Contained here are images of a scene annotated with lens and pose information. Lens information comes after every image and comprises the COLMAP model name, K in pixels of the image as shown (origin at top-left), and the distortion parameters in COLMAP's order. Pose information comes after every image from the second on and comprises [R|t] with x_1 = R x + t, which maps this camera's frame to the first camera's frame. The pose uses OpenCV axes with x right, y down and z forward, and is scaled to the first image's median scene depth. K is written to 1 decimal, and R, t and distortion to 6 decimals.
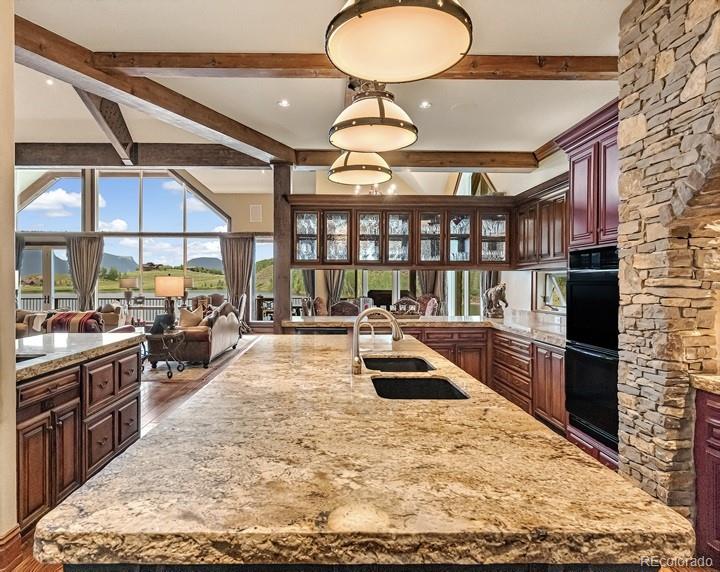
lens RADIAL K [[437.1, 0, 359.5], [0, 437.1, 282.3], [0, 0, 1]] dist [0.003118, -0.000621]
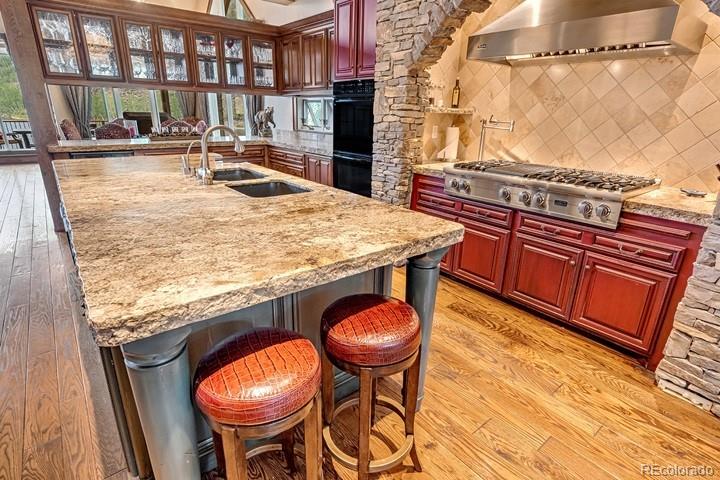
lens RADIAL K [[376.8, 0, 360.6], [0, 376.8, 239.4], [0, 0, 1]] dist [0.009727, -0.001532]
pose [[0.785136, -0.186111, 0.590698, -0.291353], [-0.018114, 0.946471, 0.322281, 0.015605], [-0.619058, -0.263734, 0.739737, -0.025875]]
